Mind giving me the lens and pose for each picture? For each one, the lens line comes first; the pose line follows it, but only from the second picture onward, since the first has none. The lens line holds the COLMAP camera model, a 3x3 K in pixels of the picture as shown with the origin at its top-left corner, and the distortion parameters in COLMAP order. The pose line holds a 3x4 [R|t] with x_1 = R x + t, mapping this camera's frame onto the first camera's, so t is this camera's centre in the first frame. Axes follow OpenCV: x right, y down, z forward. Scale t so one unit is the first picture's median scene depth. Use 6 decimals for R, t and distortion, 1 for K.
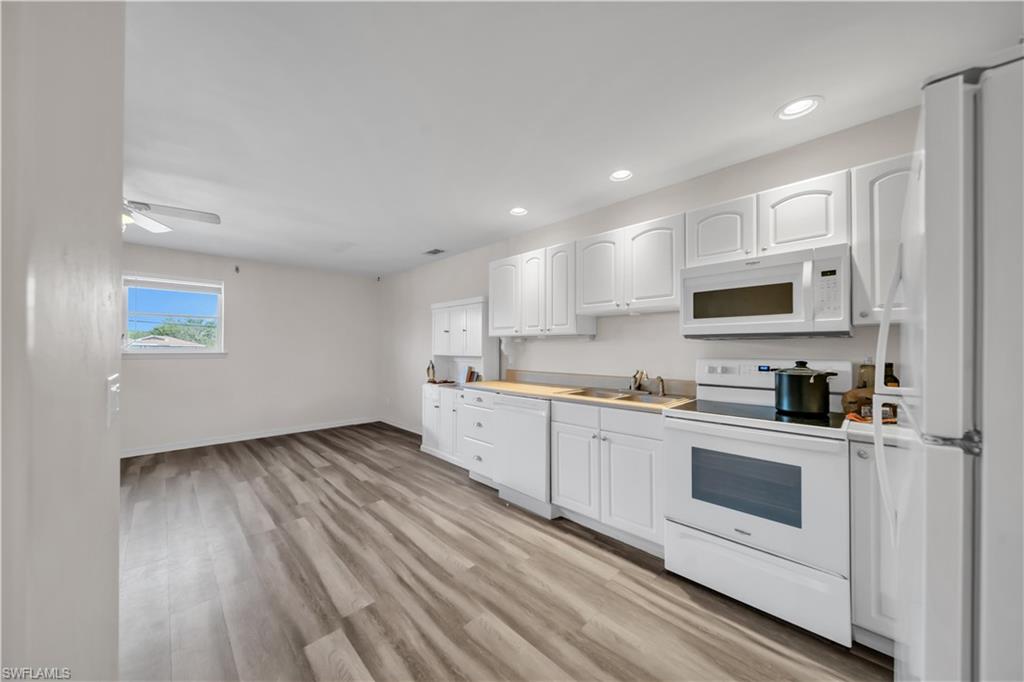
lens RADIAL K [[363.1, 0, 513.3], [0, 363.1, 348.0], [0, 0, 1]] dist [-0.021594, -0.000062]
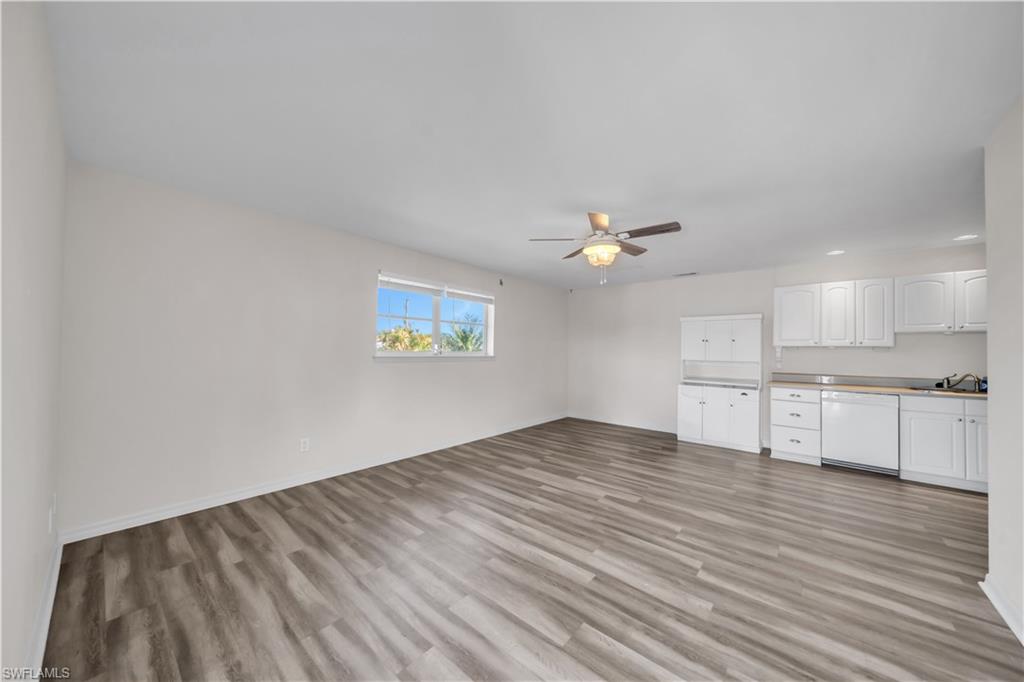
lens RADIAL K [[368.2, 0, 517.2], [0, 368.2, 337.9], [0, 0, 1]] dist [-0.000952, -0.000207]
pose [[0.997093, 0.012078, 0.075235, -1.024197], [-0.009551, 0.999381, -0.033859, -0.008514], [-0.075597, 0.033042, 0.996591, -0.200944]]
